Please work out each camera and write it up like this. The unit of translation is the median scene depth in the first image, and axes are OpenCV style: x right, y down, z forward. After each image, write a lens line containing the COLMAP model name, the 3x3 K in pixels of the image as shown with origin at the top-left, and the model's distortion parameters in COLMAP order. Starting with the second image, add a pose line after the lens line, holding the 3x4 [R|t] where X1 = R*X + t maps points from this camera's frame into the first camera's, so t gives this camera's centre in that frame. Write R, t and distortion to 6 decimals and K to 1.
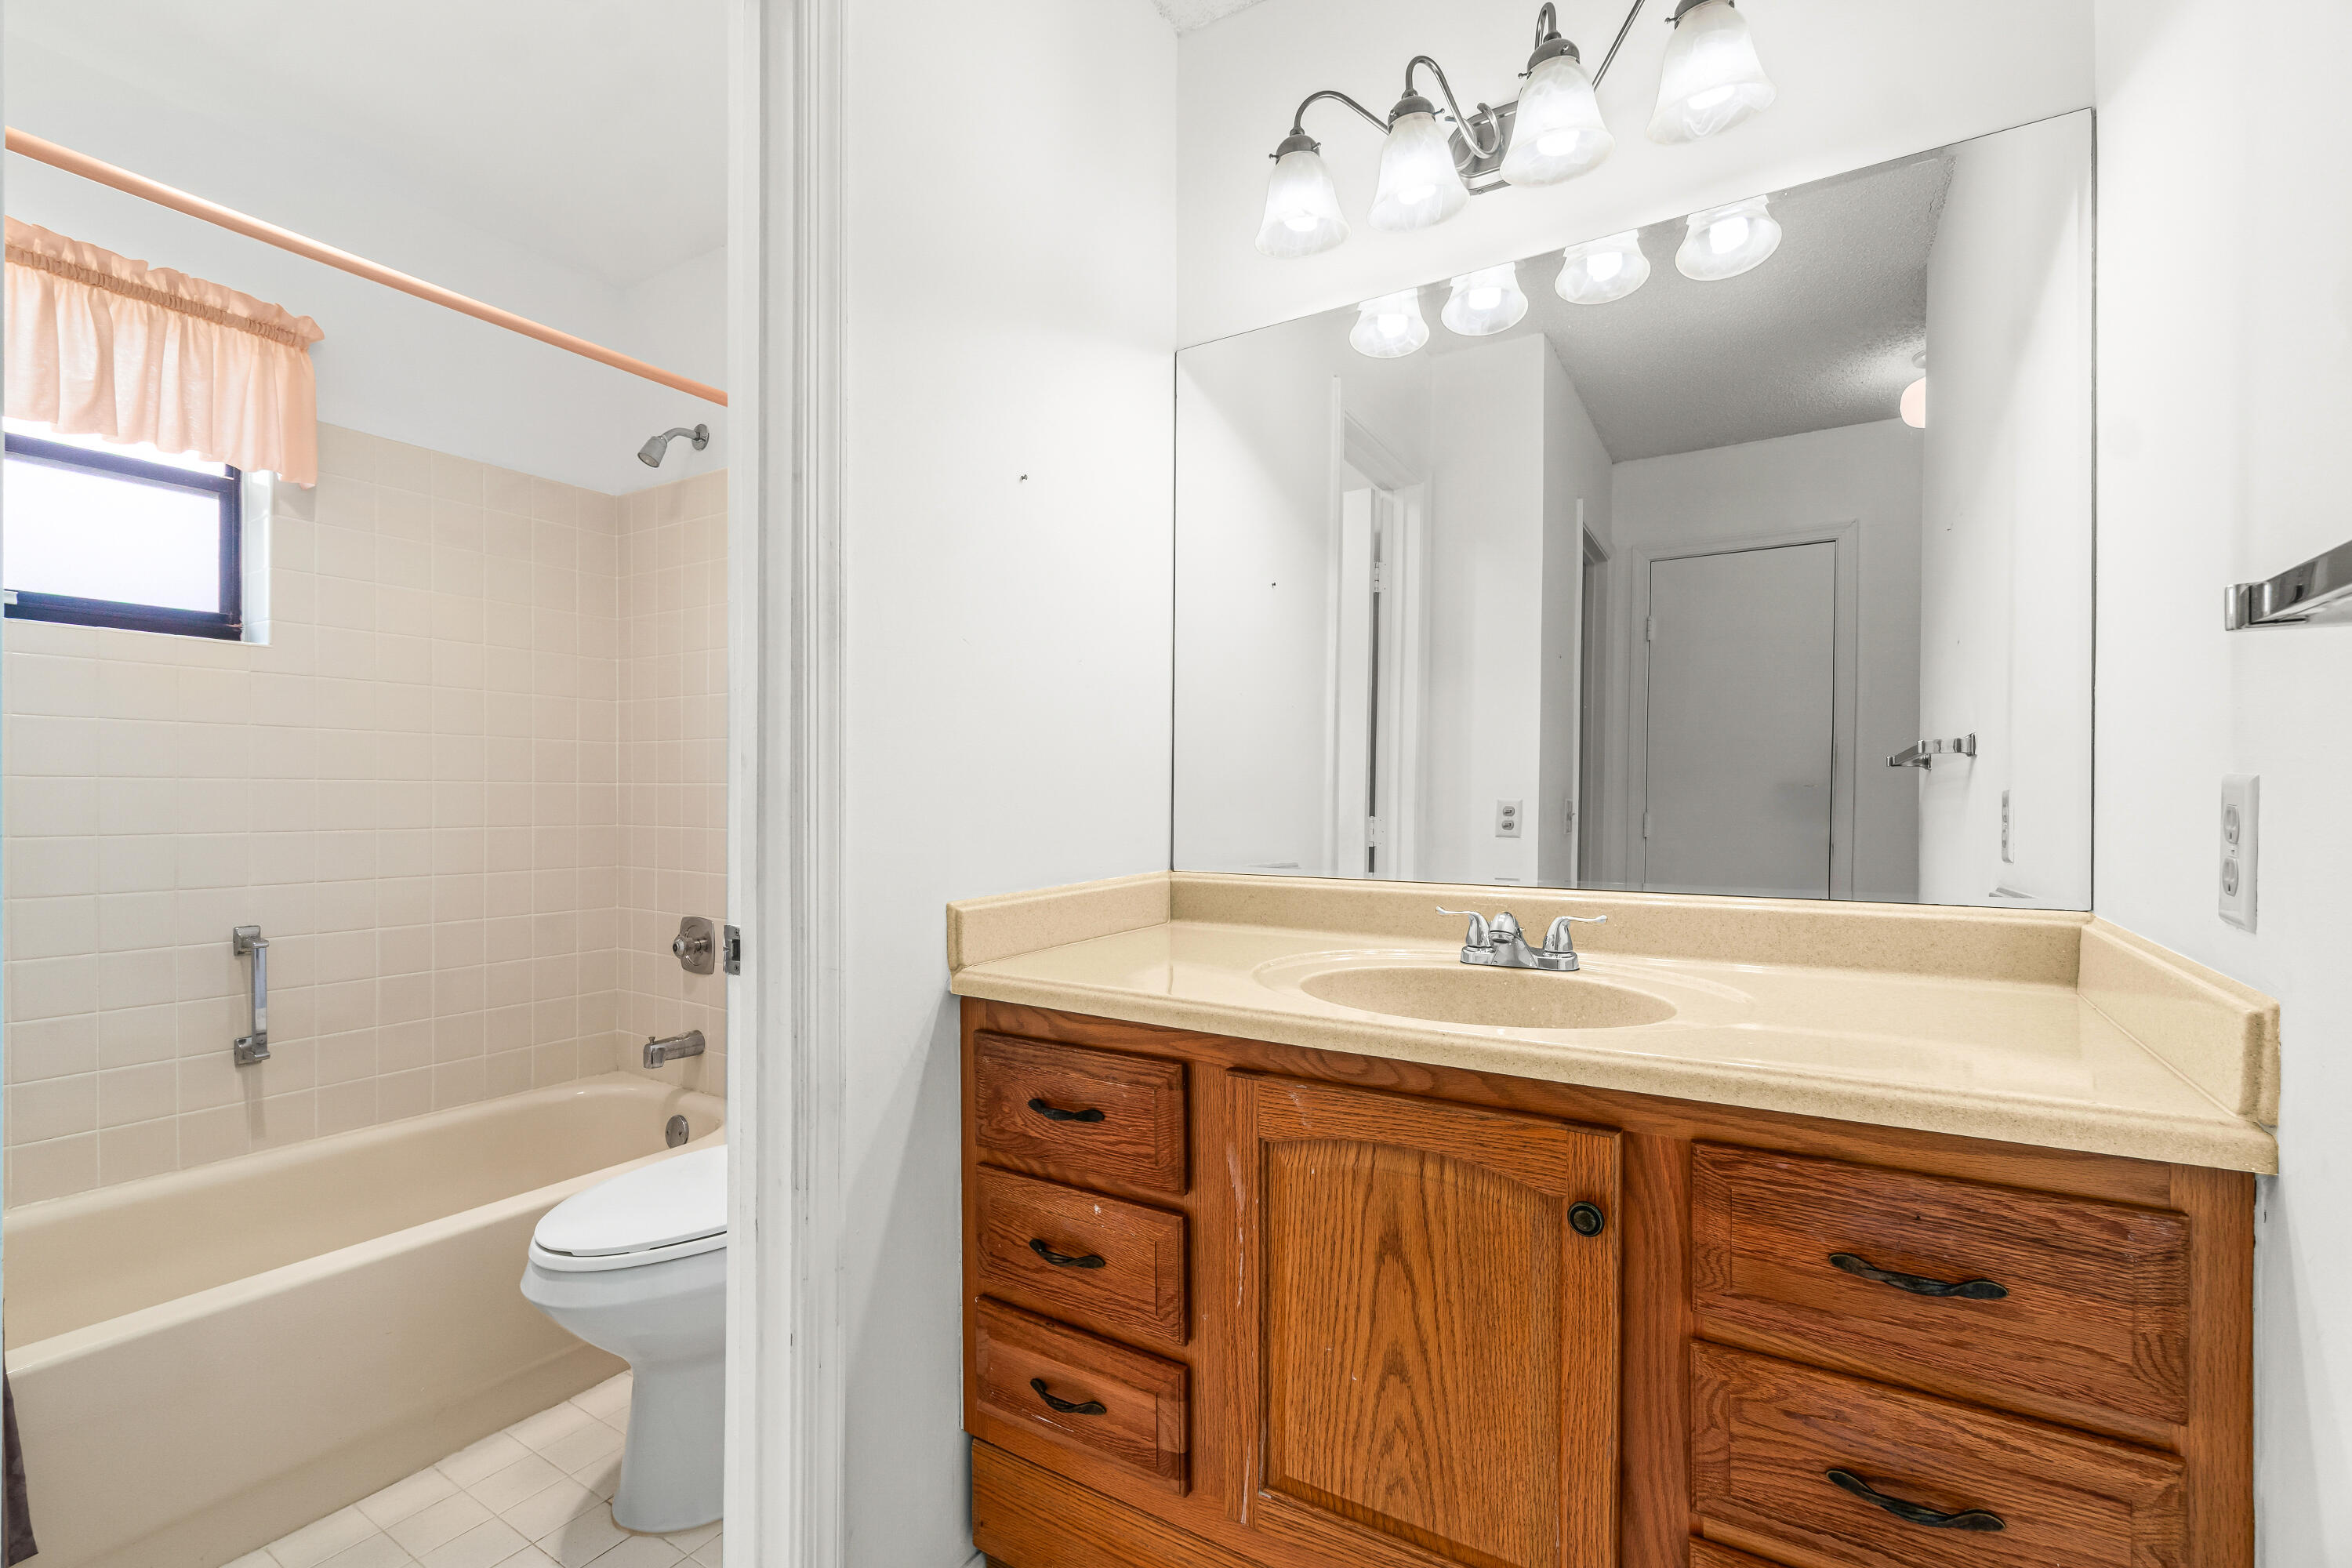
lens RADIAL K [[1022.4, 0, 1166.9], [0, 1022.4, 792.2], [0, 0, 1]] dist [-0.003953, 0.001155]
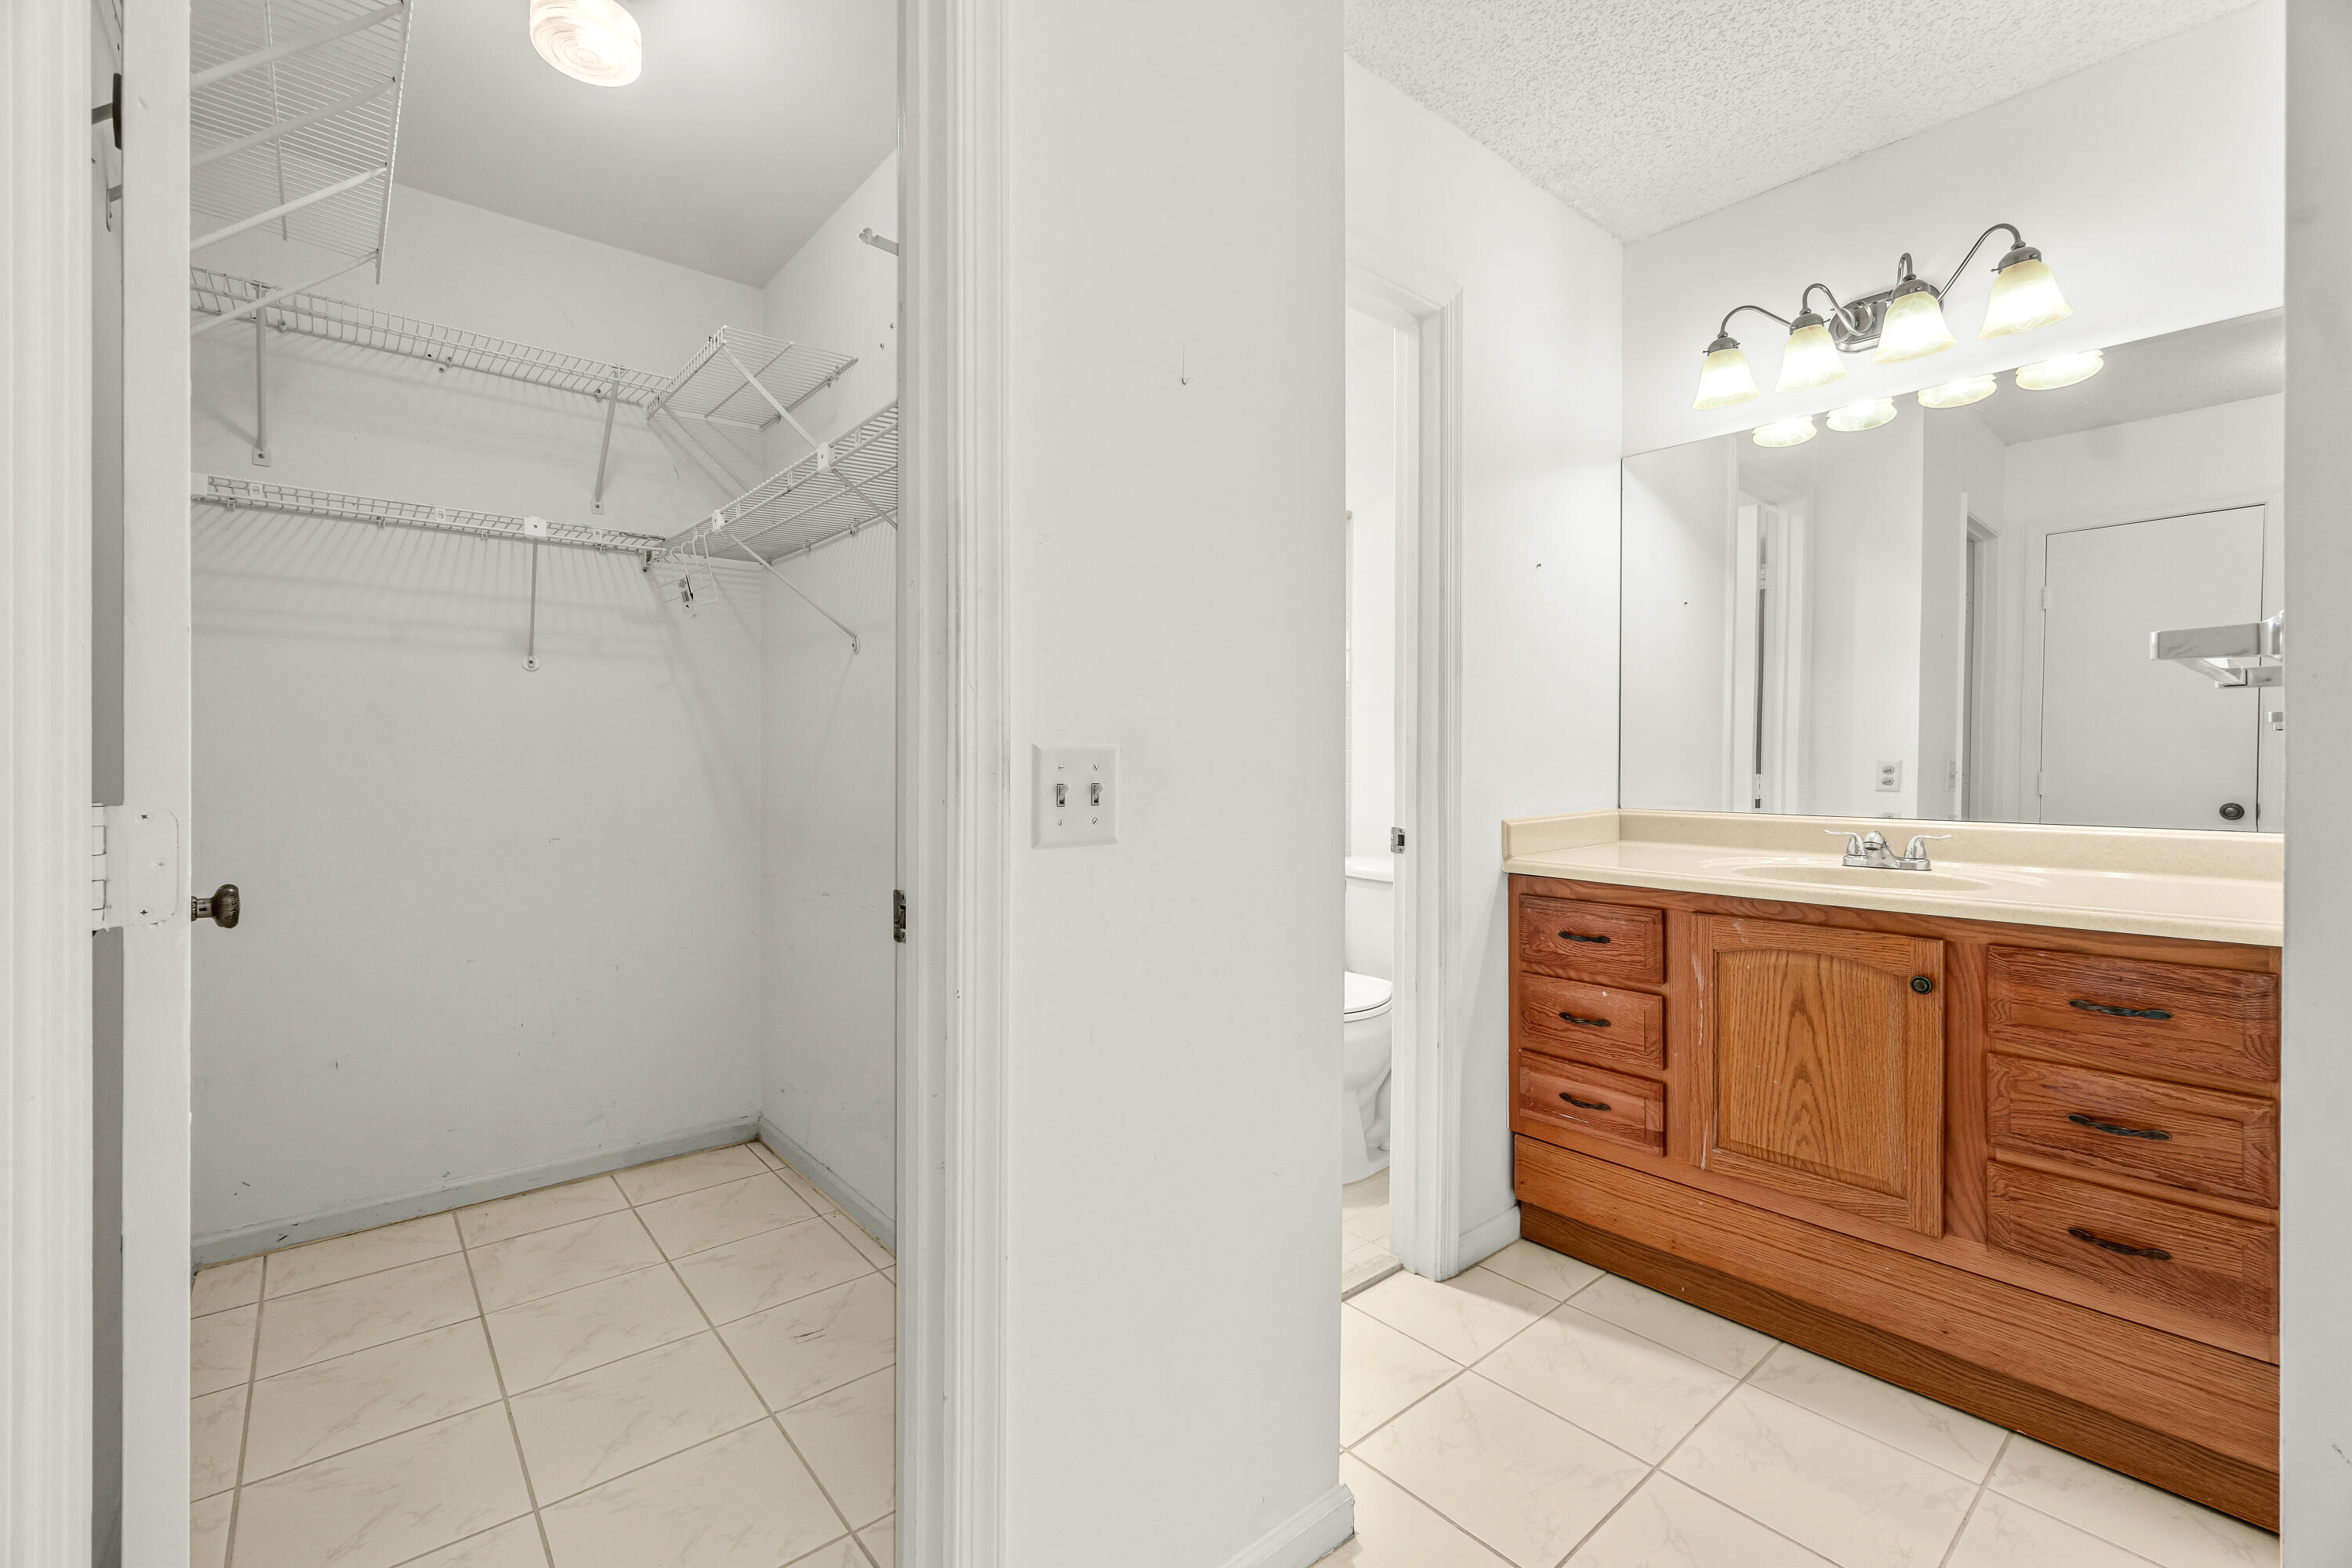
lens RADIAL K [[1022.4, 0, 1165.1], [0, 1022.4, 757.8], [0, 0, 1]] dist [-0.003953, 0.001155]
pose [[0.954036, -0.001878, -0.299685, -0.228281], [0.003243, 0.999987, 0.004056, -0.005313], [0.299674, -0.004842, 0.954030, -0.781203]]
